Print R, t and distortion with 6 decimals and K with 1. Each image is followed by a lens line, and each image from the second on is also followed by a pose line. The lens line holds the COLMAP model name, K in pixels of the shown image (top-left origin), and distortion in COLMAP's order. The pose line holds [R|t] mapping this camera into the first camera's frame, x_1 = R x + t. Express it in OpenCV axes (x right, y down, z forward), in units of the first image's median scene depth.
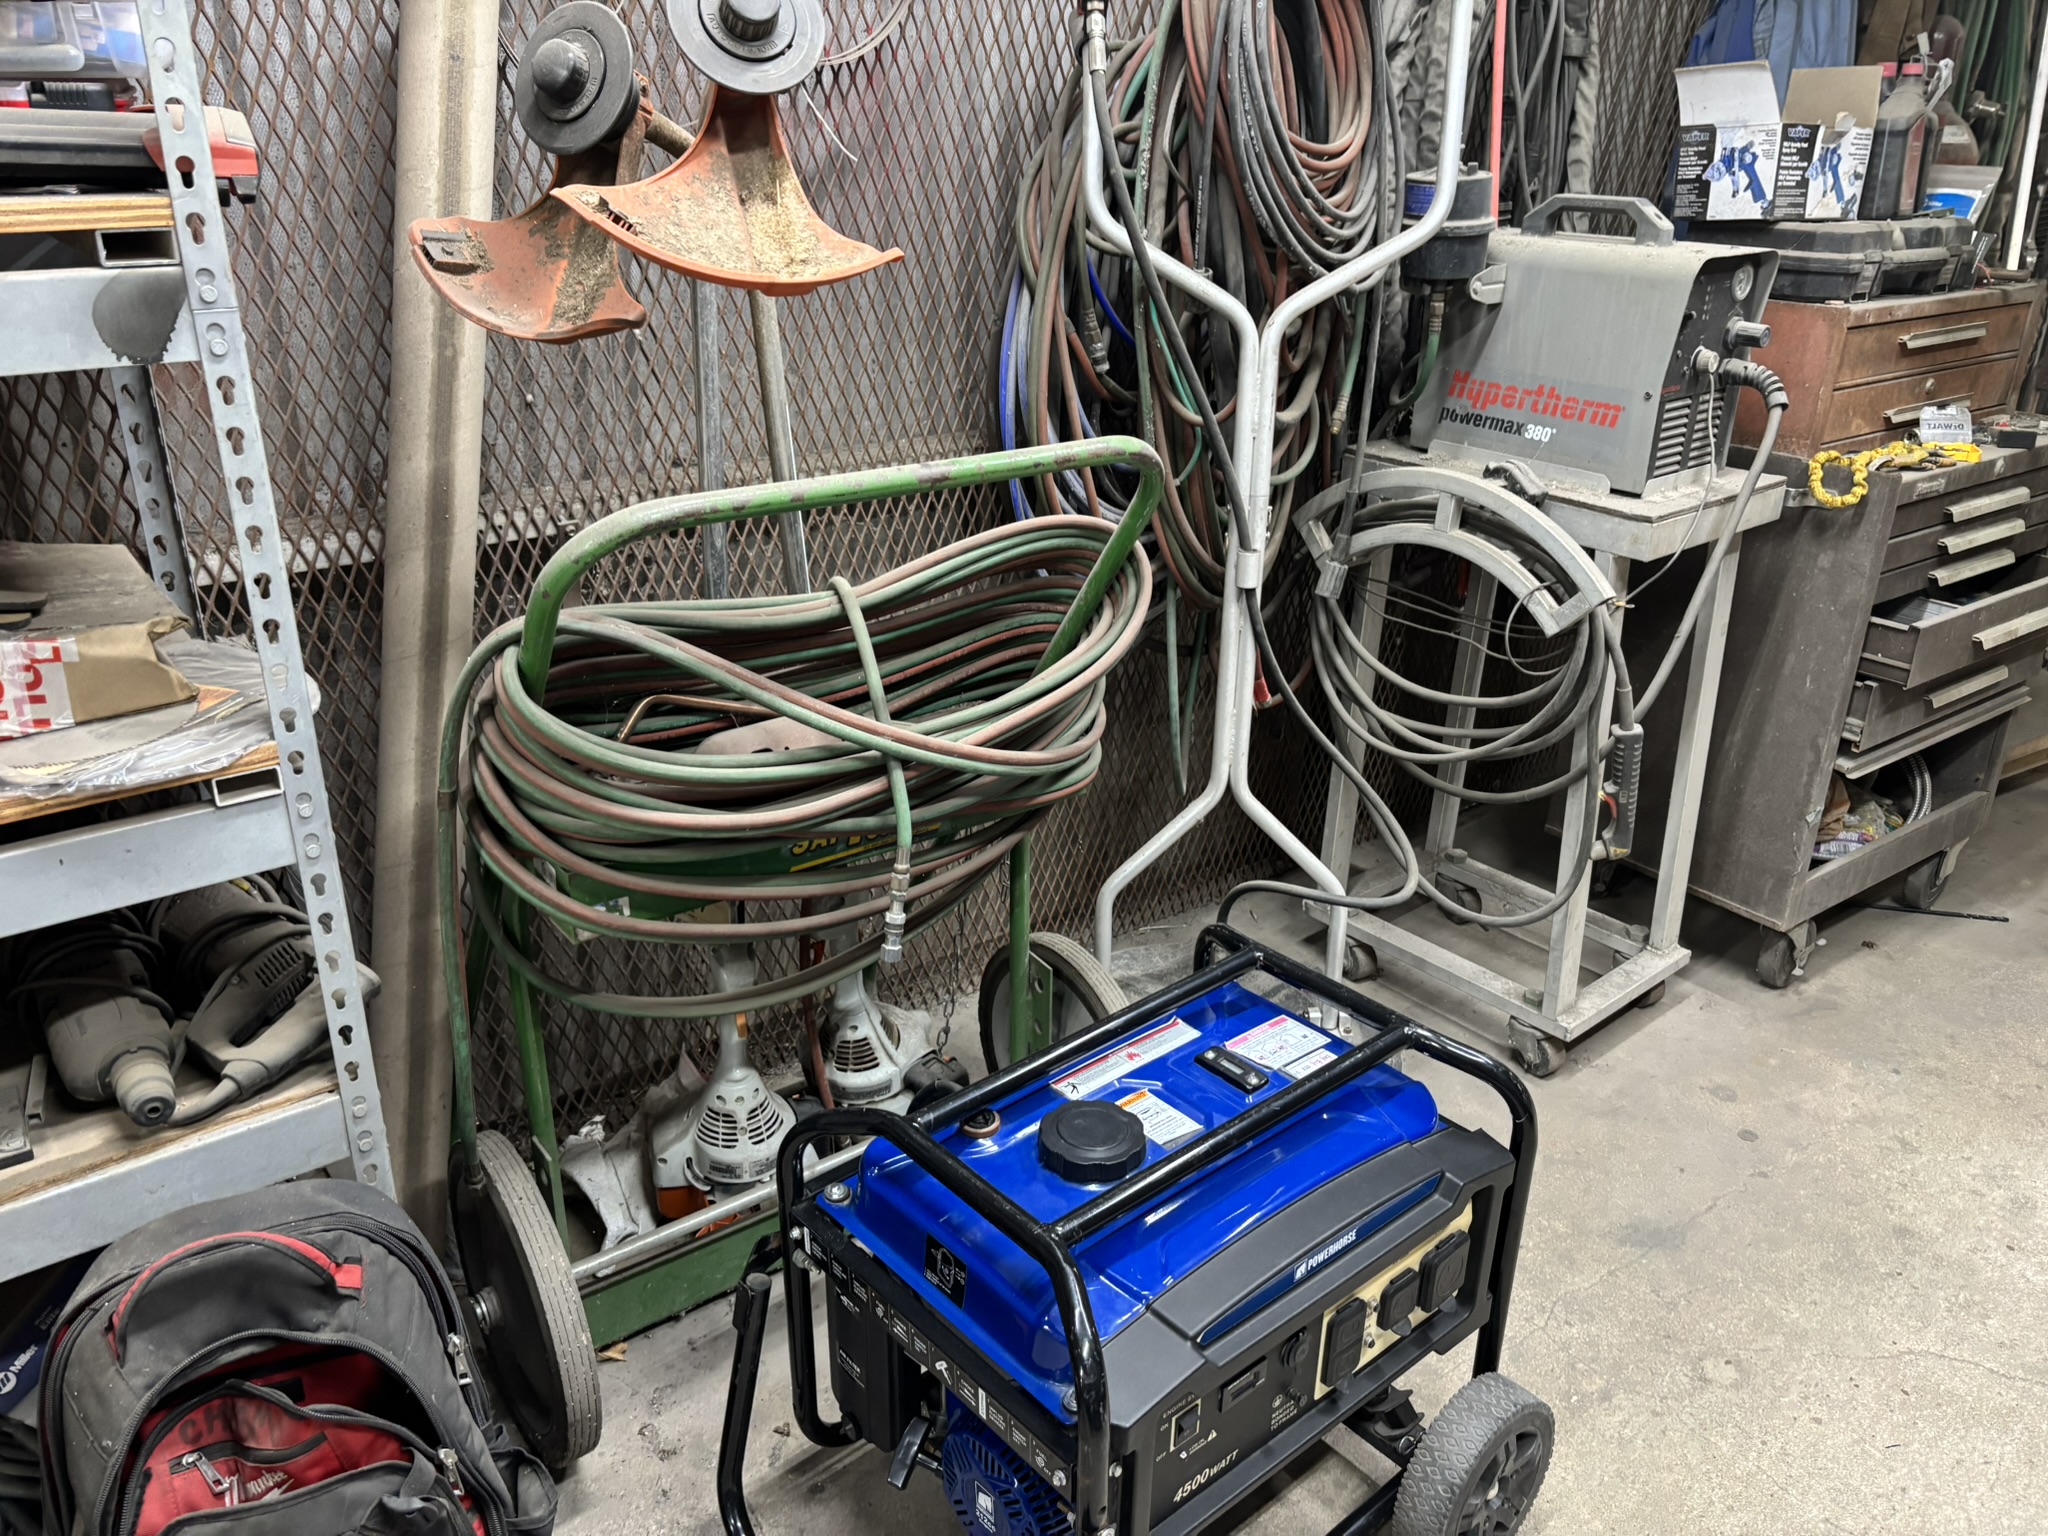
lens RADIAL K [[1528.9, 0, 1016.6], [0, 1528.9, 764.9], [0, 0, 1]] dist [0.012727, -0.016652]
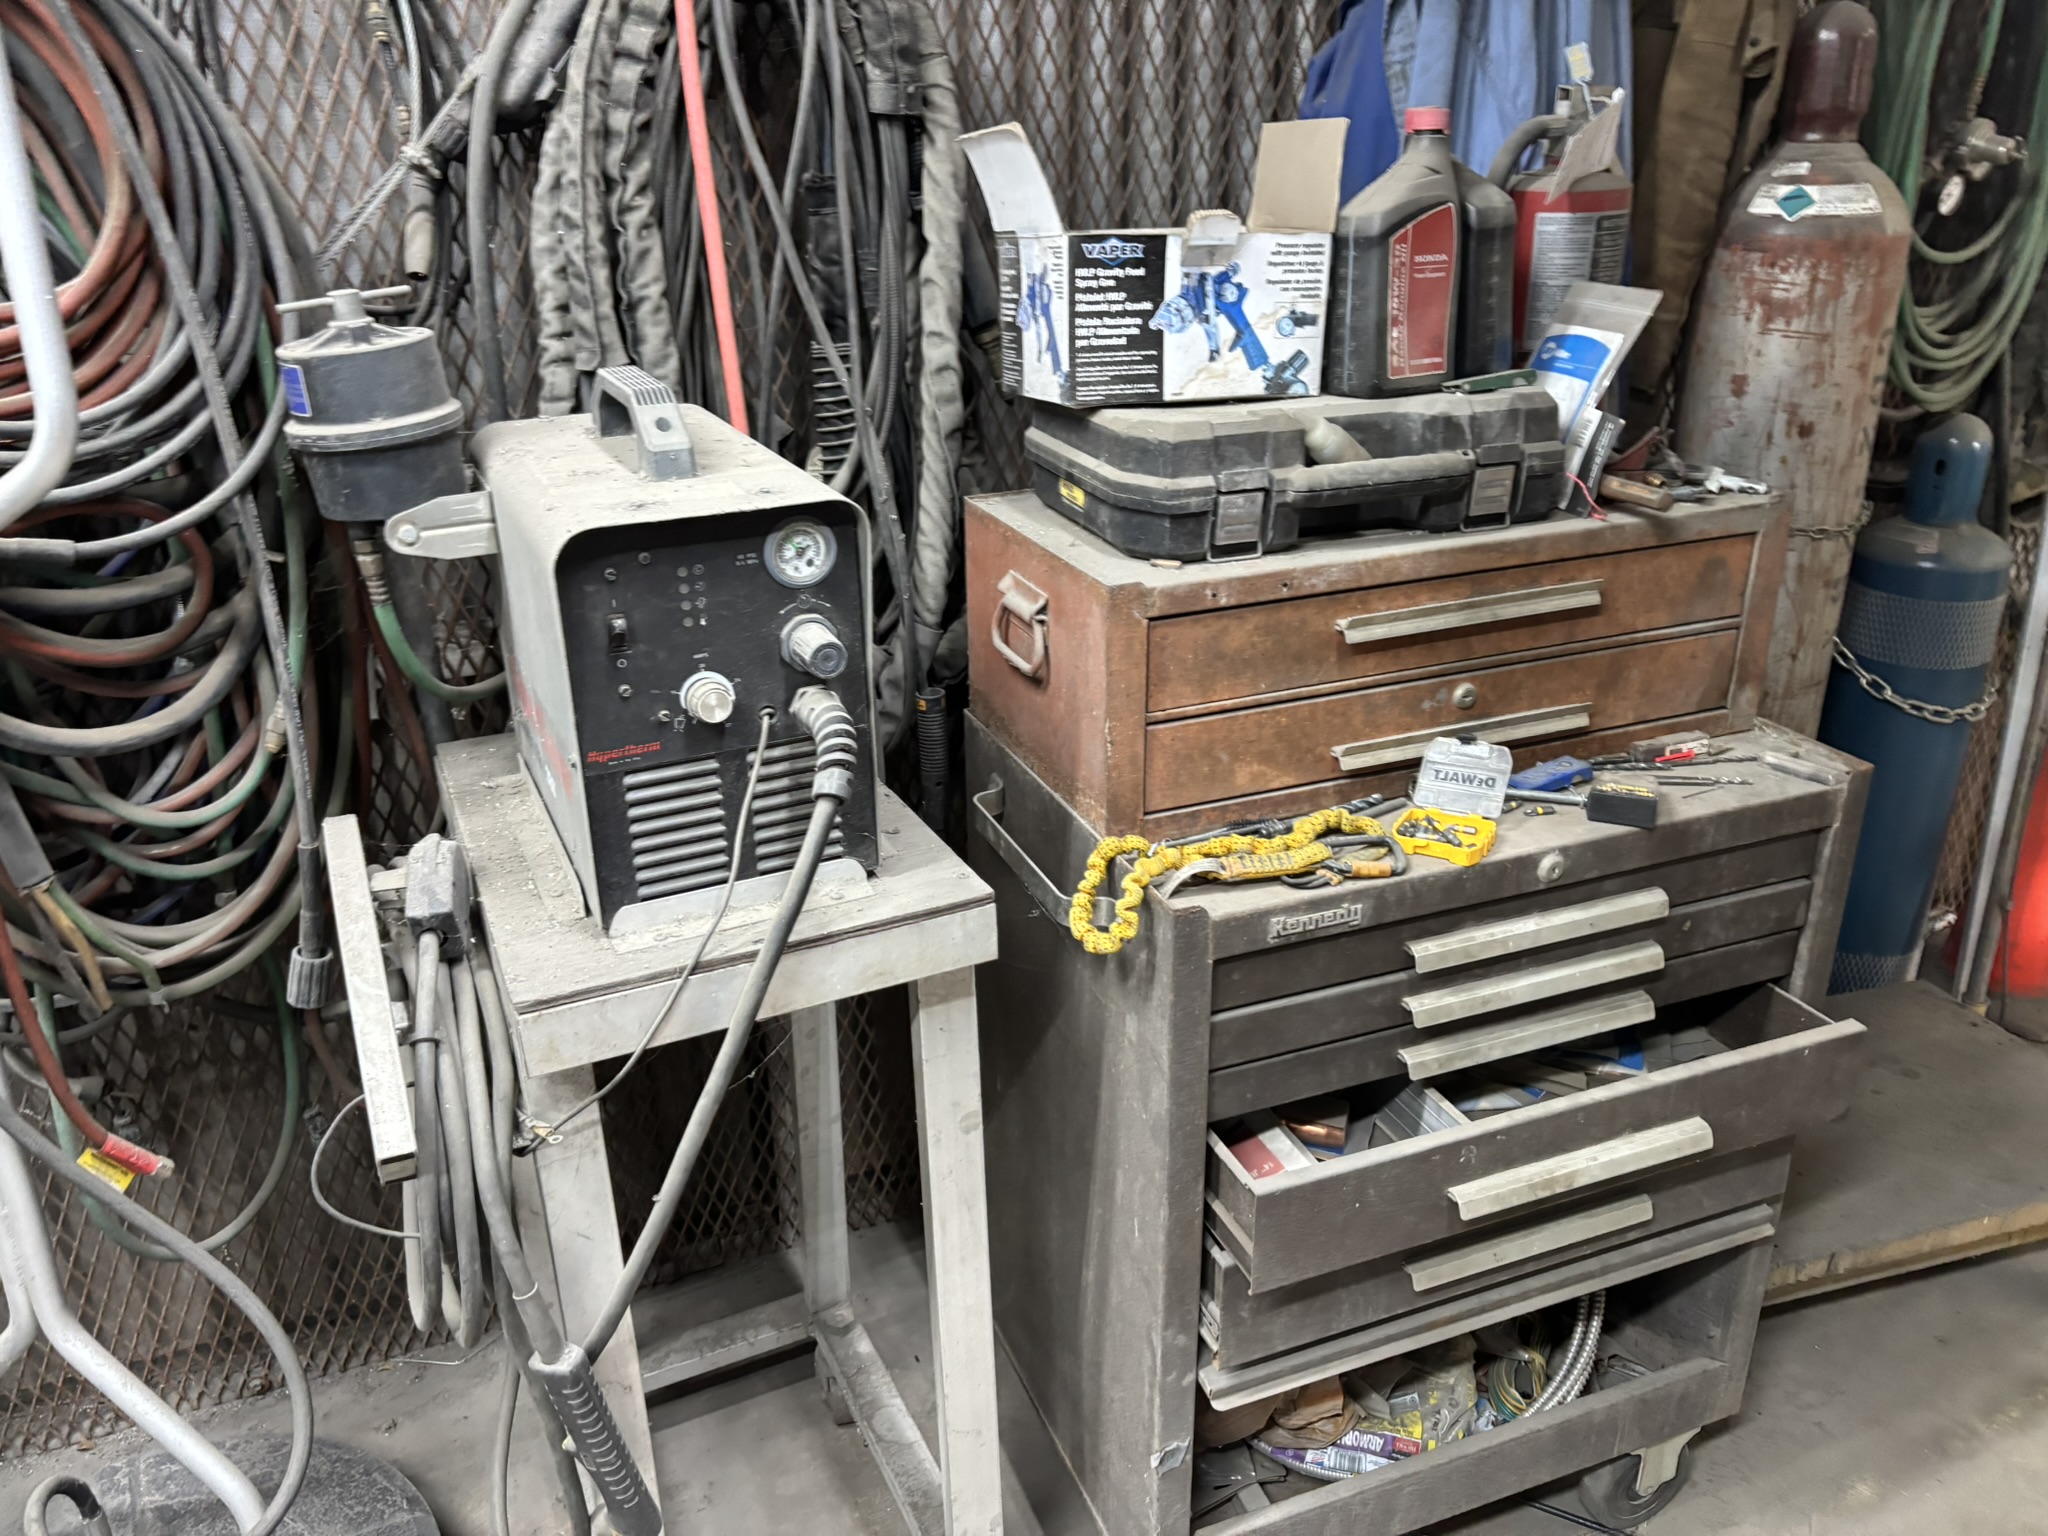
lens RADIAL K [[1528.9, 0, 1029.1], [0, 1528.9, 772.6], [0, 0, 1]] dist [0.012727, -0.016652]
pose [[0.965155, 0.072701, -0.251377, 0.607071], [-0.074374, 0.997226, 0.002849, -0.217923], [0.250887, 0.015947, 0.967885, 0.450128]]
